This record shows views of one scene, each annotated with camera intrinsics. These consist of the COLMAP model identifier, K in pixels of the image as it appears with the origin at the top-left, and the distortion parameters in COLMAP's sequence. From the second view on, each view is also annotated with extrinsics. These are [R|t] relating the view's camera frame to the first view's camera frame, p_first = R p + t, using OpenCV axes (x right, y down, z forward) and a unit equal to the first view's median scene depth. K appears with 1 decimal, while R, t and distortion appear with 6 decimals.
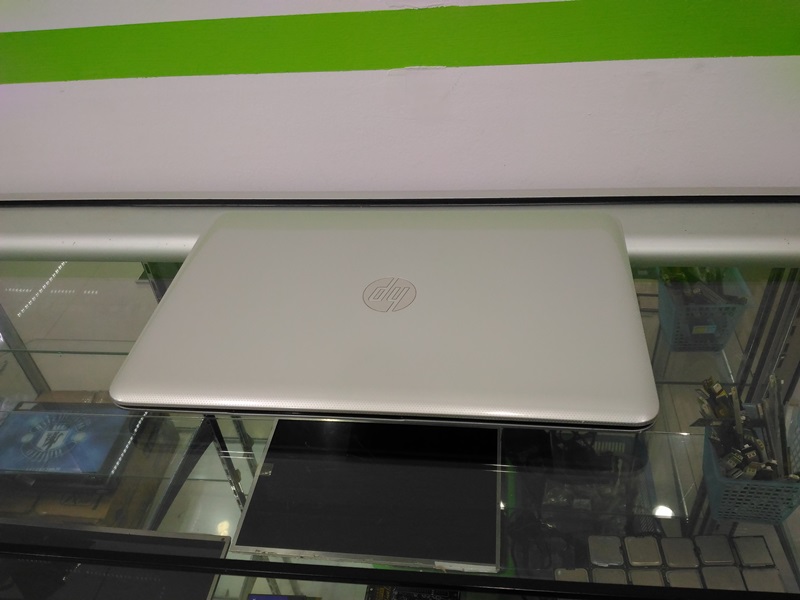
lens RADIAL K [[672.9, 0, 400.0], [0, 672.9, 300.0], [0, 0, 1]] dist [0.110858, -0.252135]
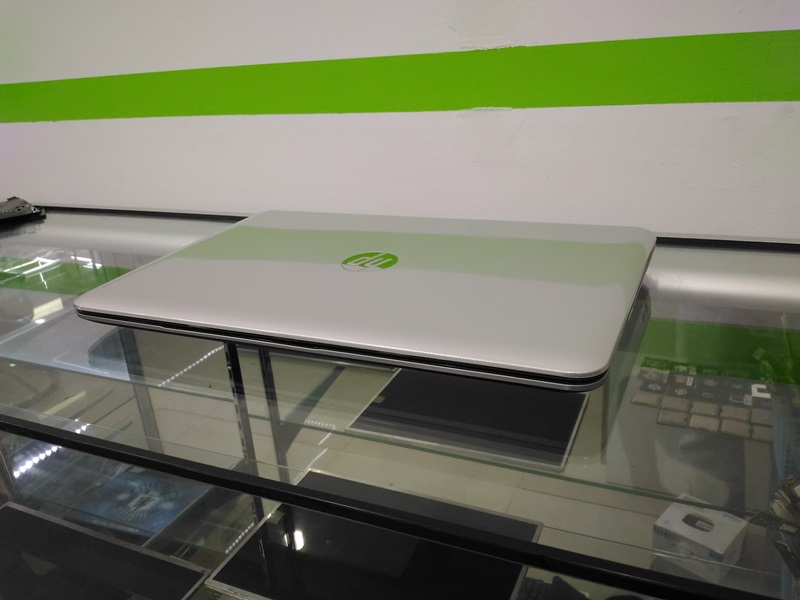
lens RADIAL K [[672.9, 0, 400.0], [0, 672.9, 300.0], [0, 0, 1]] dist [0.110858, -0.252135]
pose [[0.951709, 0.119051, -0.282978, 0.223913], [-0.193714, 0.947958, -0.252686, 0.207686], [0.238169, 0.295301, 0.925242, 0.114636]]
